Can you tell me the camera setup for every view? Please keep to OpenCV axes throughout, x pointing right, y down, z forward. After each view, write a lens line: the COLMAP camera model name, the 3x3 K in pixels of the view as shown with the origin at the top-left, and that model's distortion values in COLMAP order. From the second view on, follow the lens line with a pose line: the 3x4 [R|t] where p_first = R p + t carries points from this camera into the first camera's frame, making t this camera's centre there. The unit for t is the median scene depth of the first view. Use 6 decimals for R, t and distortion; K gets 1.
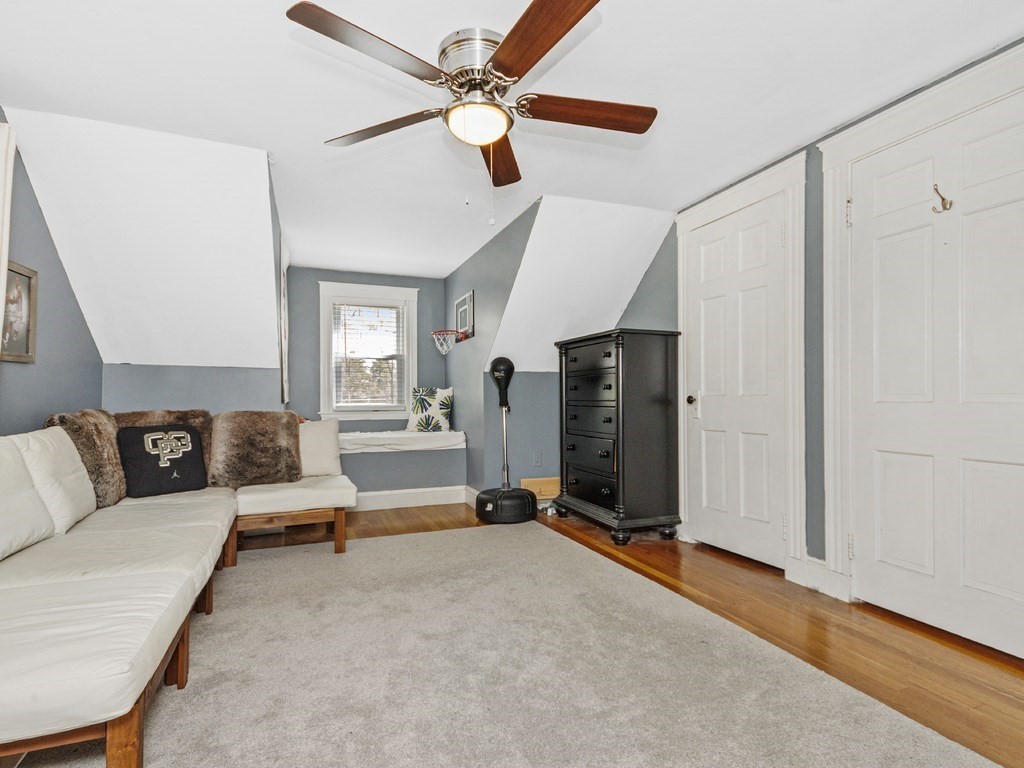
lens RADIAL K [[528.9, 0, 508.1], [0, 528.9, 391.8], [0, 0, 1]] dist [0.031866, 0.000256]
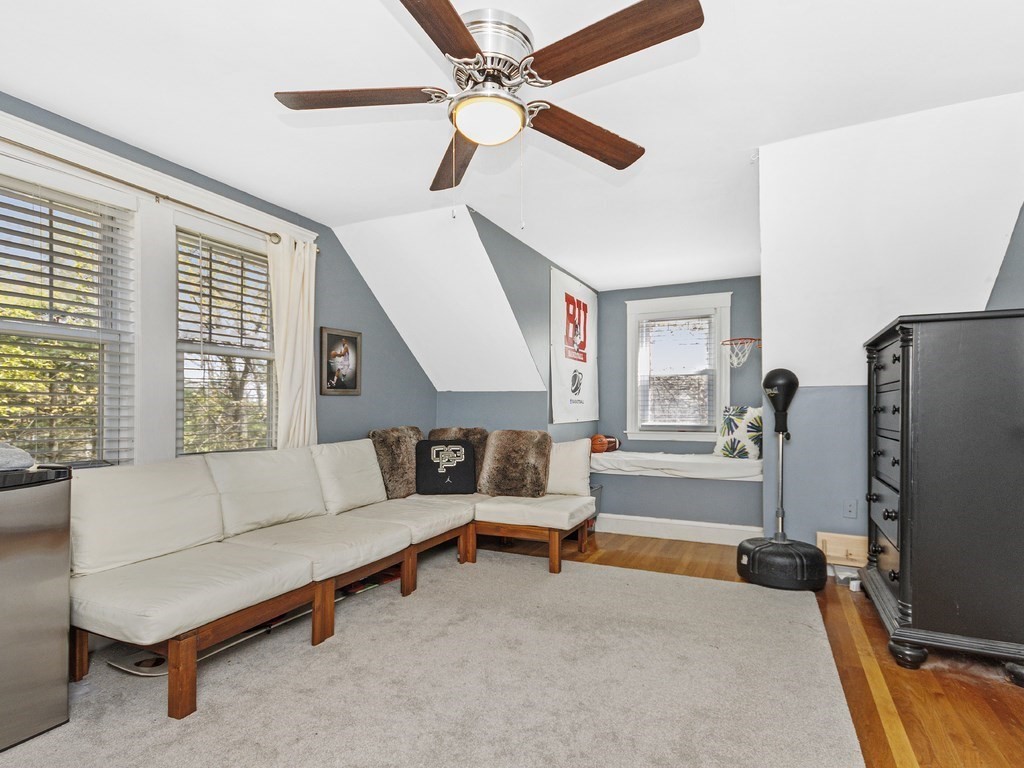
lens RADIAL K [[525.8, 0, 516.9], [0, 525.8, 408.8], [0, 0, 1]] dist [0.030650, 0.000377]
pose [[0.692335, 0.000815, -0.721575, 0.335831], [0.005352, 0.999966, 0.006264, -0.016639], [0.721556, -0.008199, 0.692308, 0.233108]]
